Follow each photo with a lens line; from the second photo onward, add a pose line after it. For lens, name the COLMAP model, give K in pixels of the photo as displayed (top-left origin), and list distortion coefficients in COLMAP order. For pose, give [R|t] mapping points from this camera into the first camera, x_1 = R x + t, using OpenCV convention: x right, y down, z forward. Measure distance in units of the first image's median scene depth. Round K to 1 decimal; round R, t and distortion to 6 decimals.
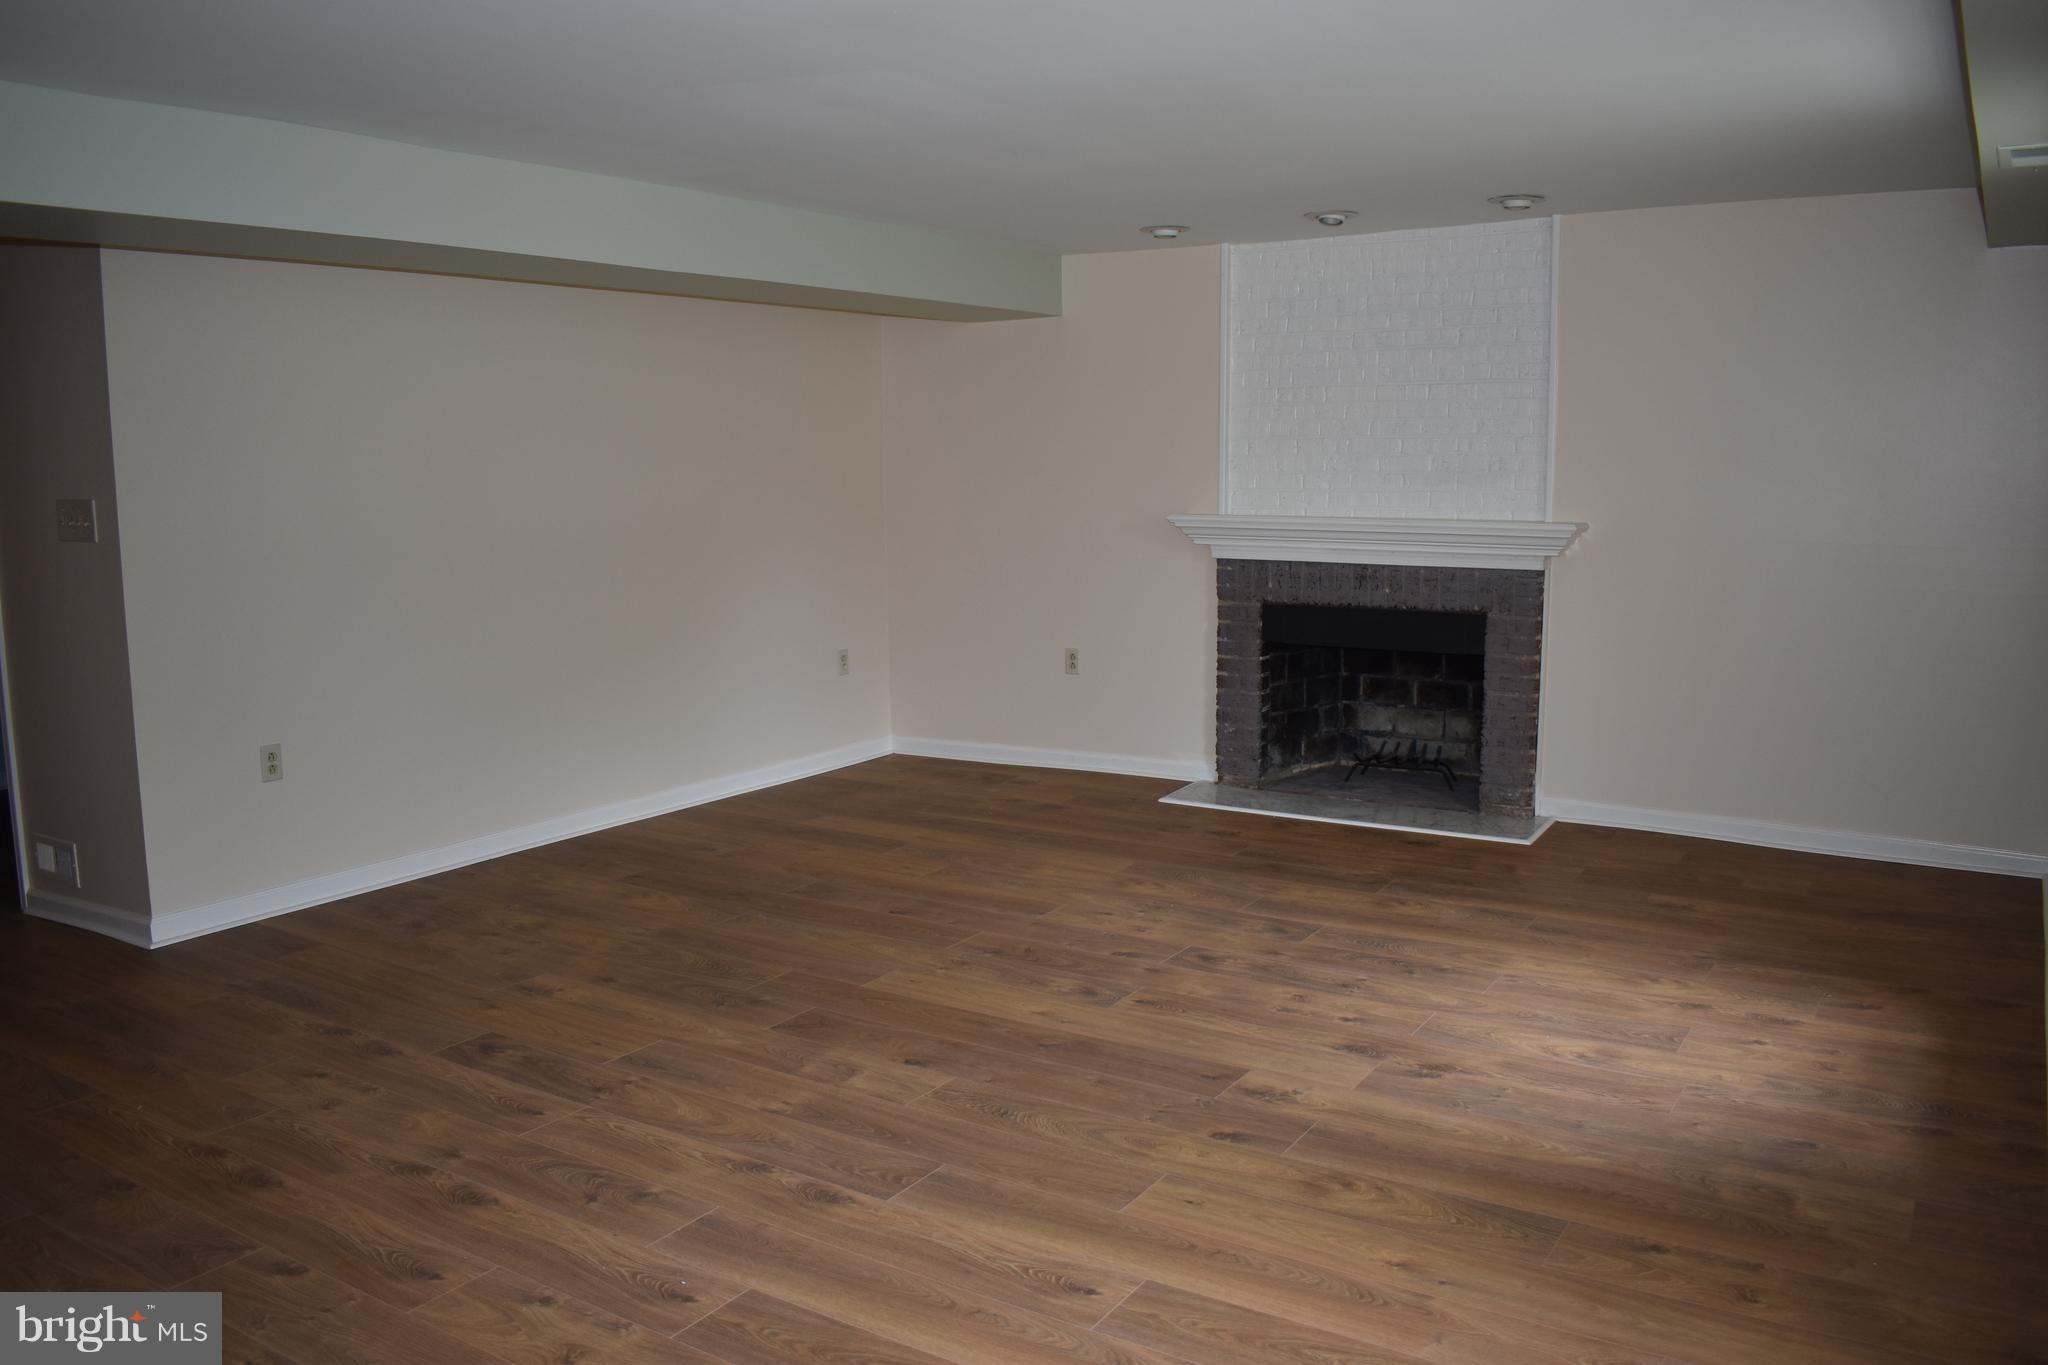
lens RADIAL K [[1599.2, 0, 1024.0], [0, 1599.2, 682.5], [0, 0, 1]] dist [-0.099775, 0.023679]
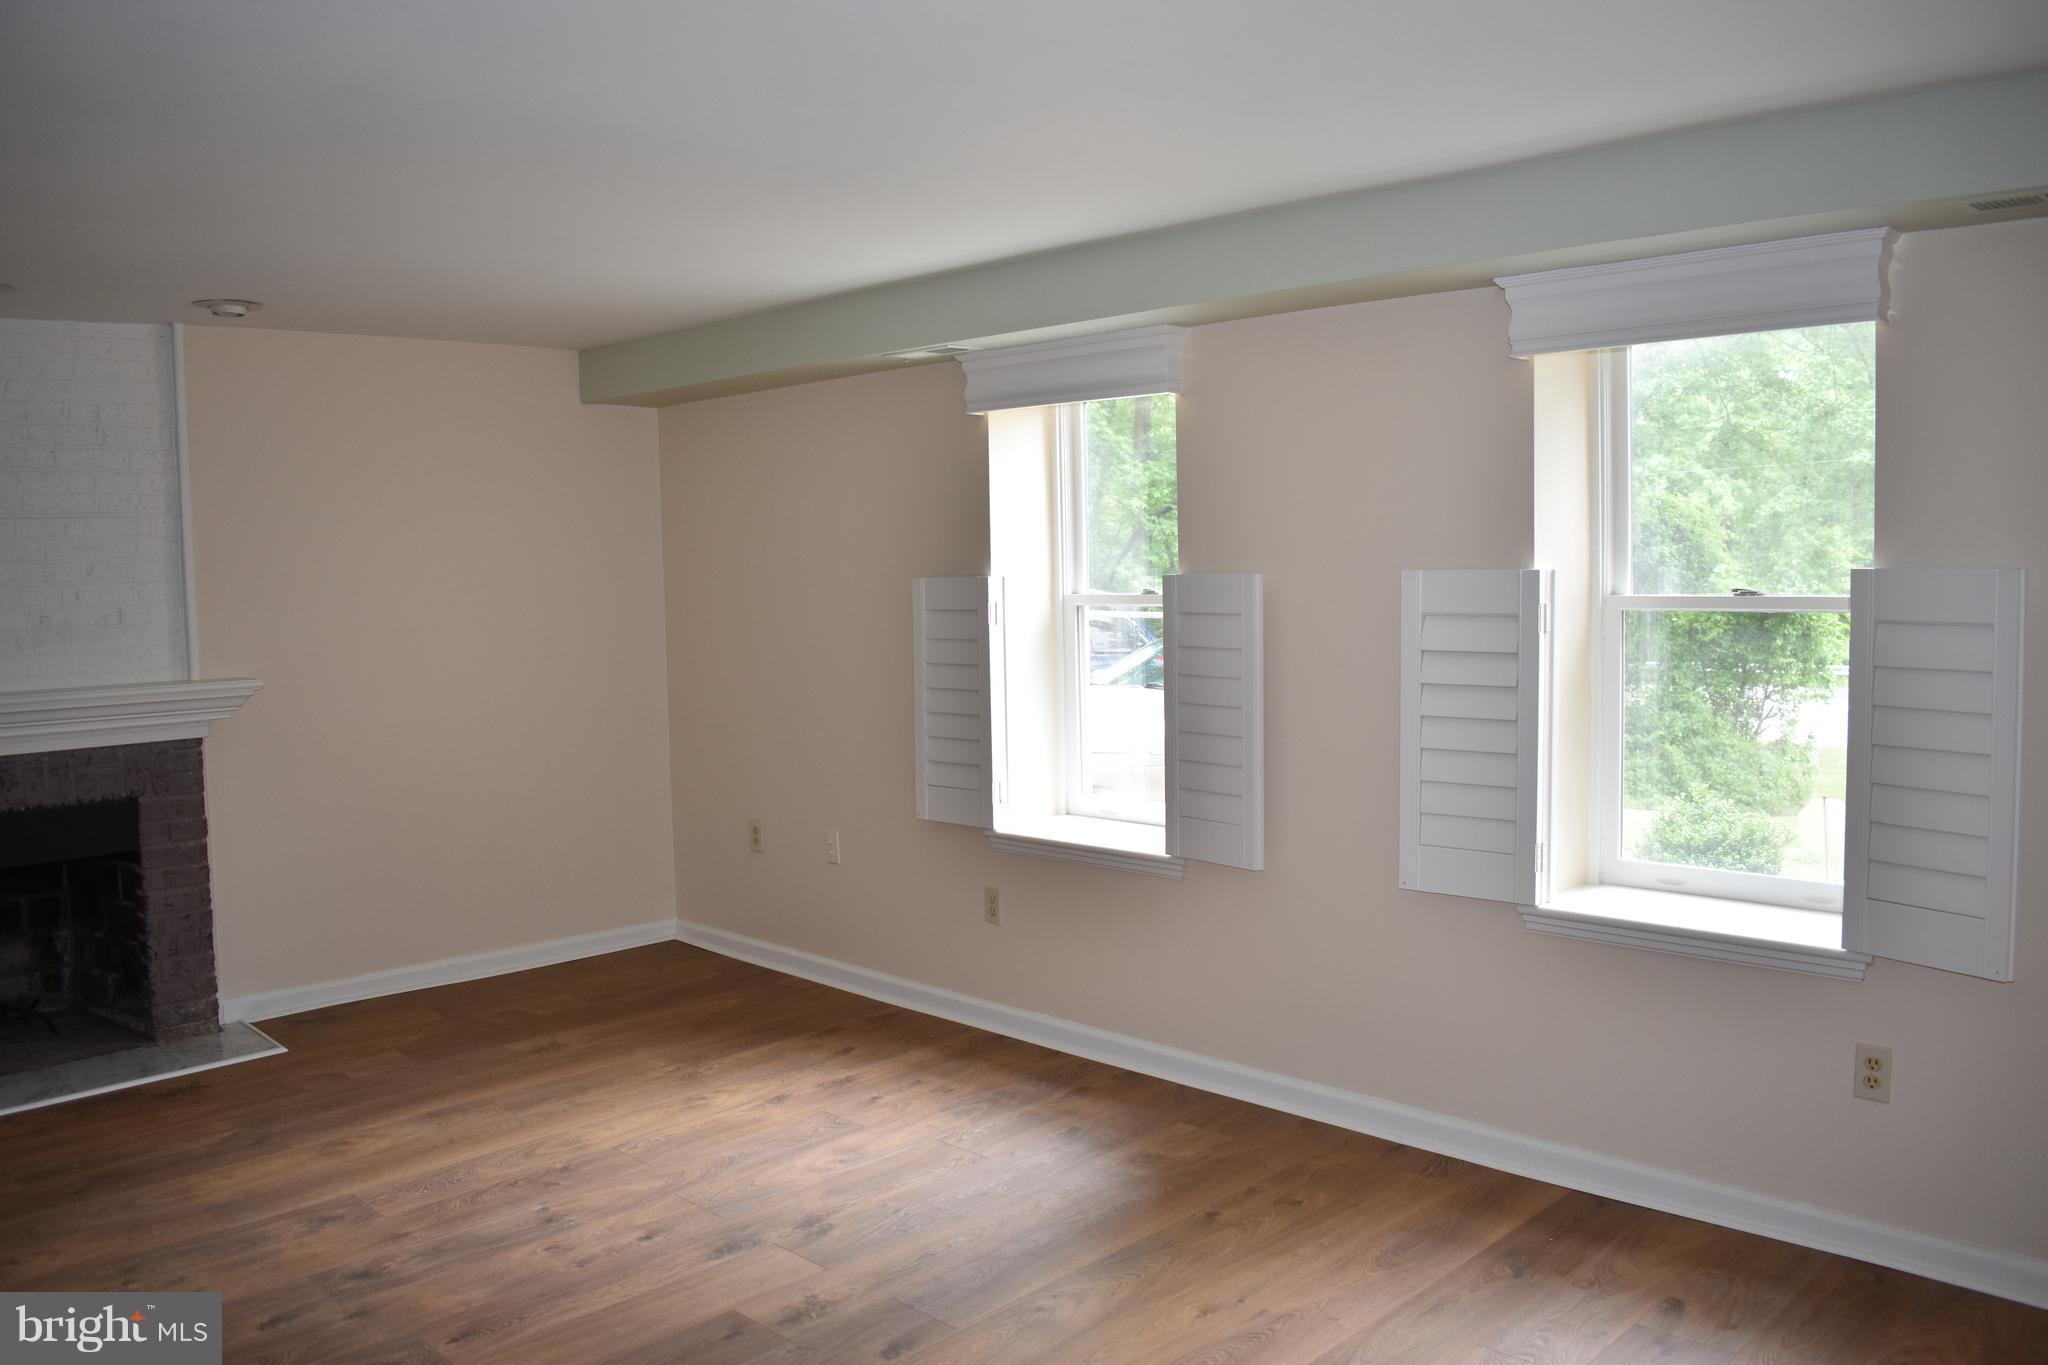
lens RADIAL K [[1599.2, 0, 1024.0], [0, 1599.2, 682.5], [0, 0, 1]] dist [-0.099775, 0.023679]
pose [[0.203573, -0.073126, 0.976325, -0.539244], [0.159051, 0.986430, 0.040719, -0.086493], [-0.966054, 0.146996, 0.212442, 0.526312]]
